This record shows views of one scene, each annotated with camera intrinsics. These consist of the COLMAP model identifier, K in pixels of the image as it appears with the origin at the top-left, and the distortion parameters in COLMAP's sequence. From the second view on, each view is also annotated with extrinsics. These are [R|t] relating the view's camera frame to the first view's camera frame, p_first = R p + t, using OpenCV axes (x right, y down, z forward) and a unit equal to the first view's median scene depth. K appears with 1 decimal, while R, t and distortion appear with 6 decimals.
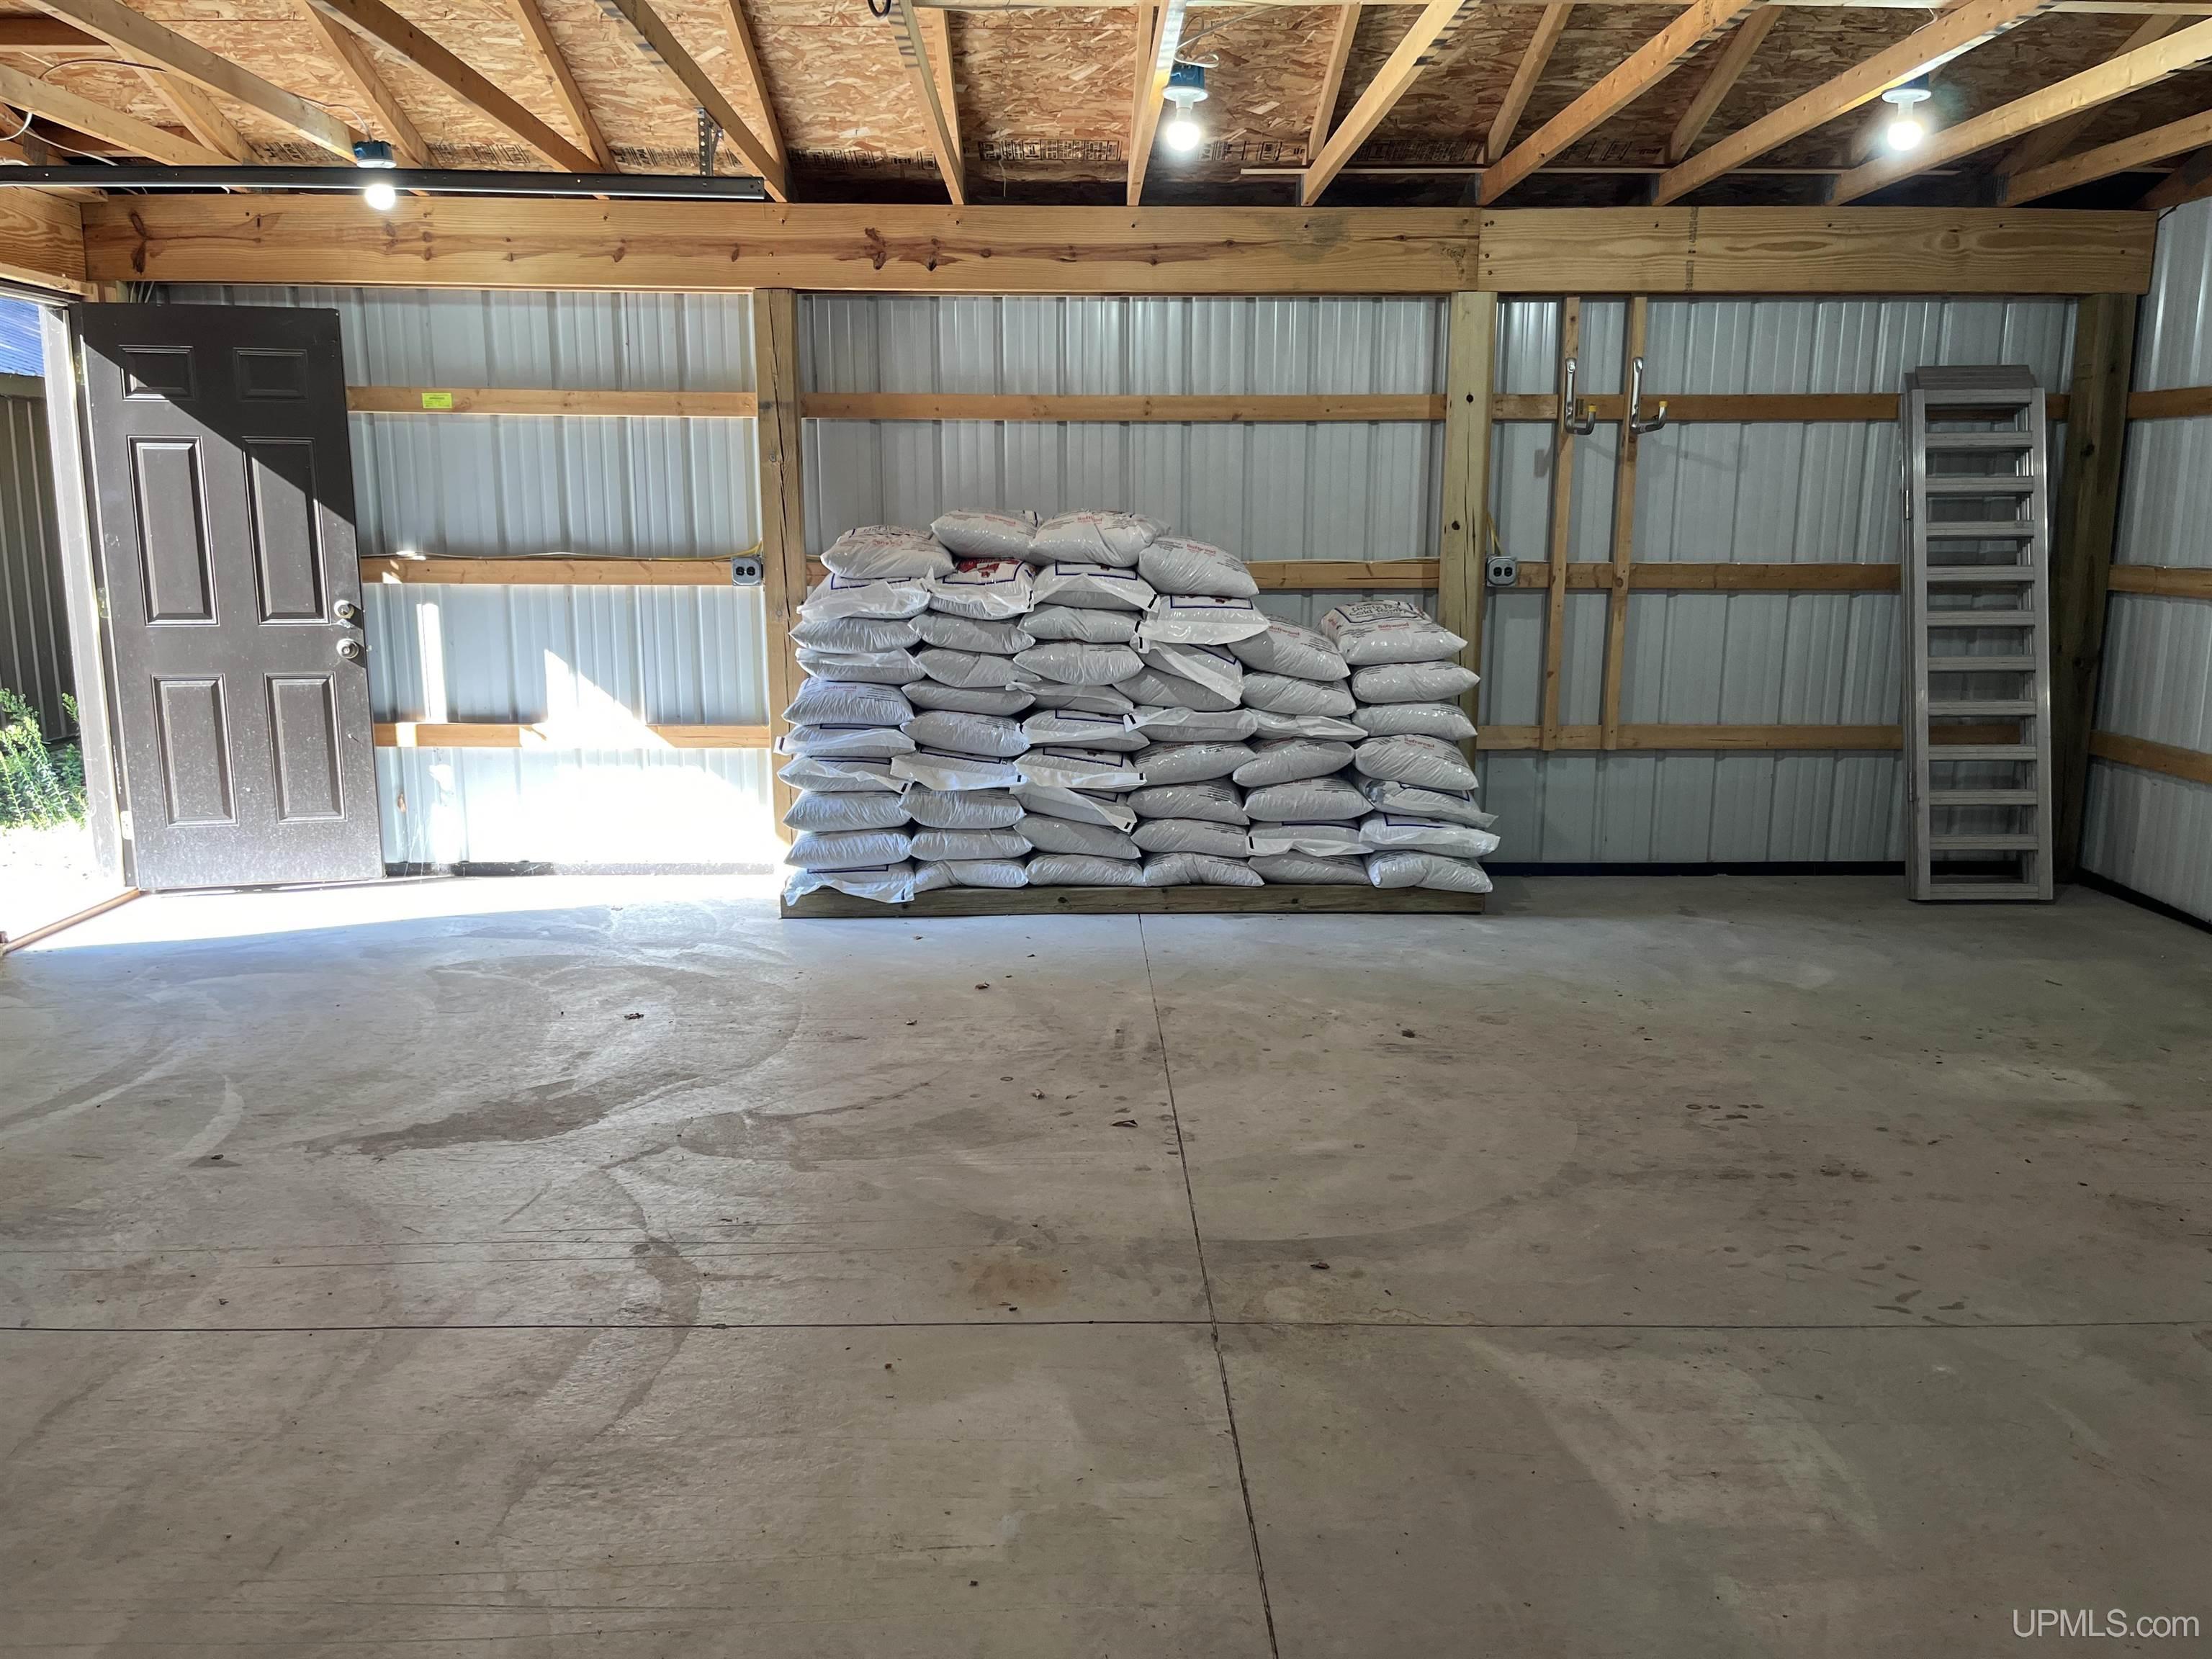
lens RADIAL K [[1676.8, 0, 1107.8], [0, 1676.8, 827.6], [0, 0, 1]] dist [0.054131, -0.031213]
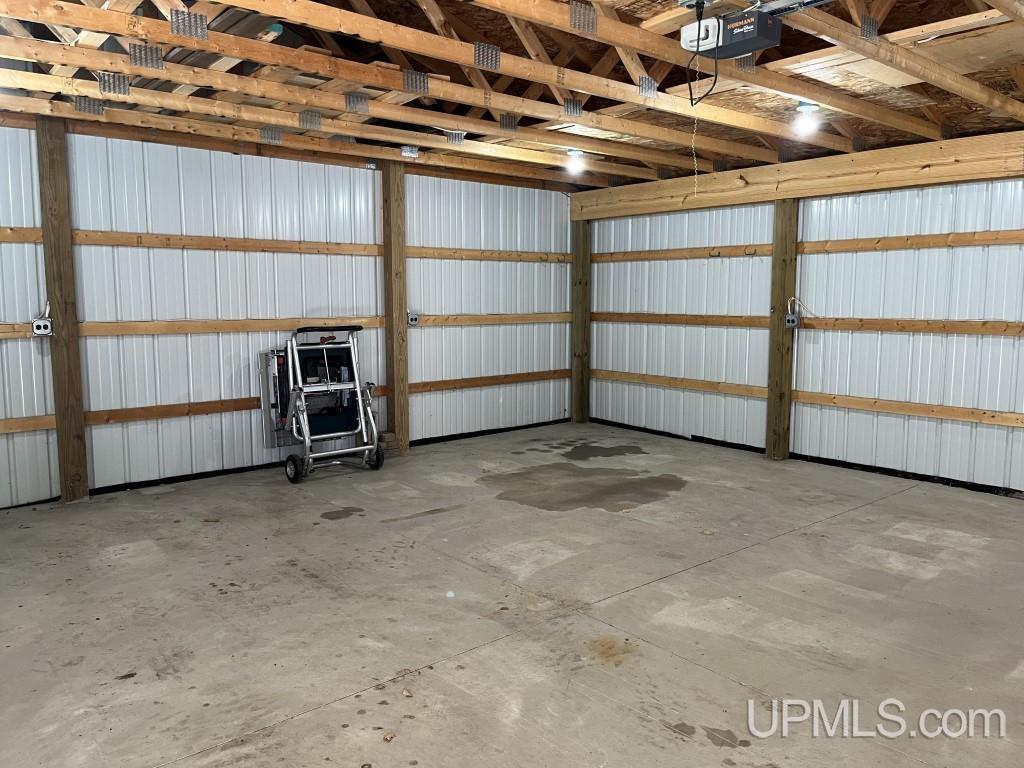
lens RADIAL K [[776.2, 0, 513.6], [0, 776.2, 381.7], [0, 0, 1]] dist [0.054131, -0.031213]
pose [[-0.631287, -0.090749, 0.770222, -0.604574], [0.142552, 0.962632, 0.230257, -0.258479], [-0.762336, 0.255155, -0.594760, 1.349275]]
